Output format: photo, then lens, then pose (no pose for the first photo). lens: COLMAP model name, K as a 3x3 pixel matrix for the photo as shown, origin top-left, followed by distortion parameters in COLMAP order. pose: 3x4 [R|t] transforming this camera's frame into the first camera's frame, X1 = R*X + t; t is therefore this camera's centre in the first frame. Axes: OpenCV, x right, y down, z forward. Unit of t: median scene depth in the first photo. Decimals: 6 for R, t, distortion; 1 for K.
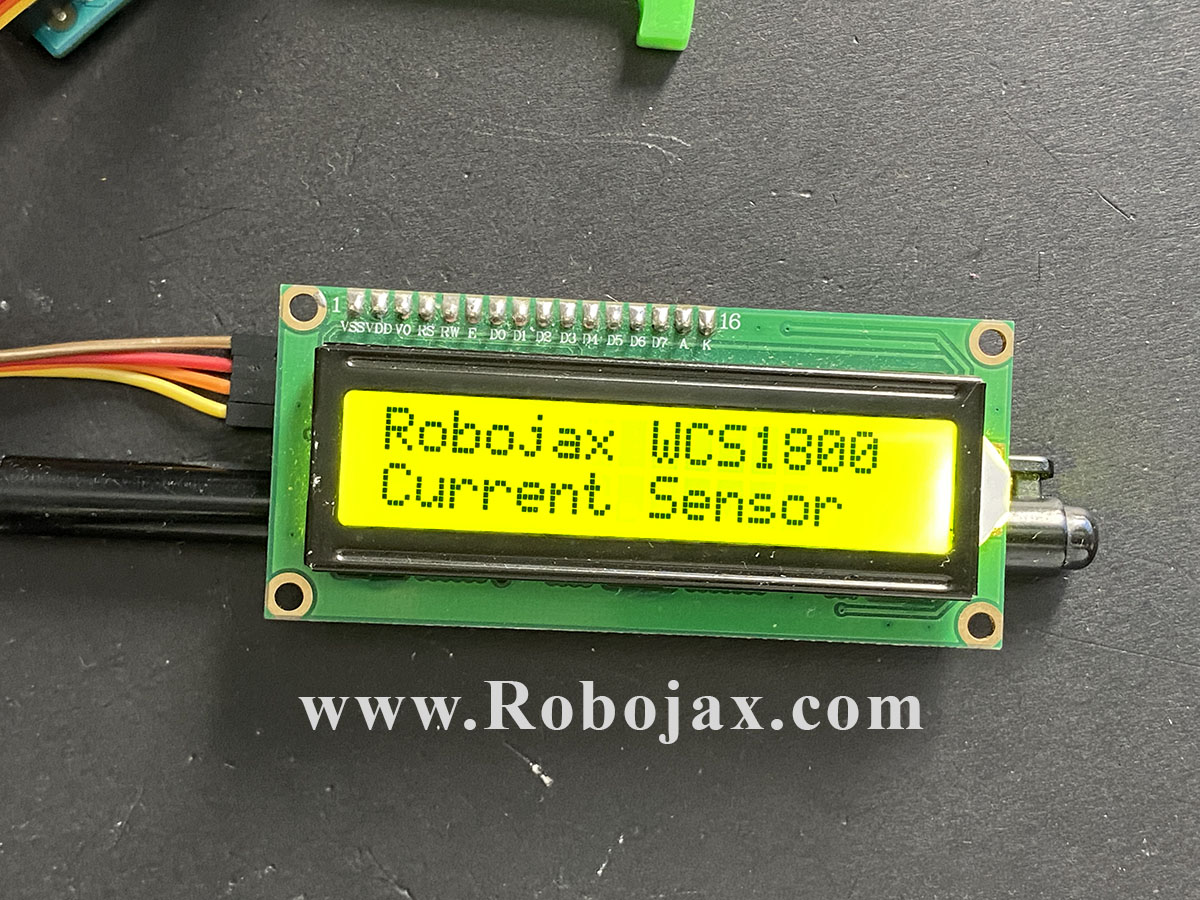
lens RADIAL K [[1820.7, 0, 600.0], [0, 1820.7, 450.0], [0, 0, 1]] dist [0.206962, -0.784749]
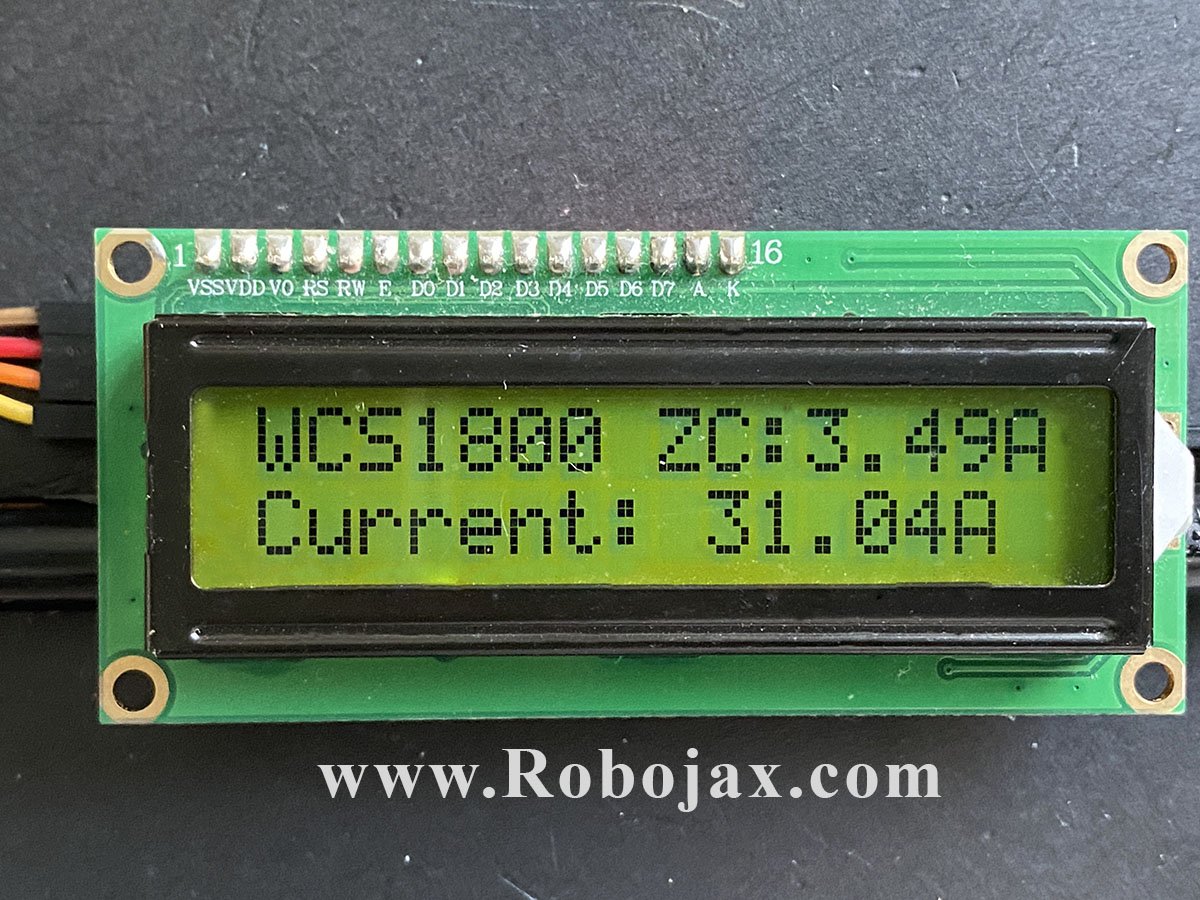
lens RADIAL K [[1820.7, 0, 600.0], [0, 1820.7, 450.0], [0, 0, 1]] dist [0.206962, -0.784749]
pose [[0.998801, -0.046359, -0.015732, 0.017178], [0.047142, 0.997440, 0.053762, -0.036982], [0.013200, -0.054440, 0.998430, 0.322285]]
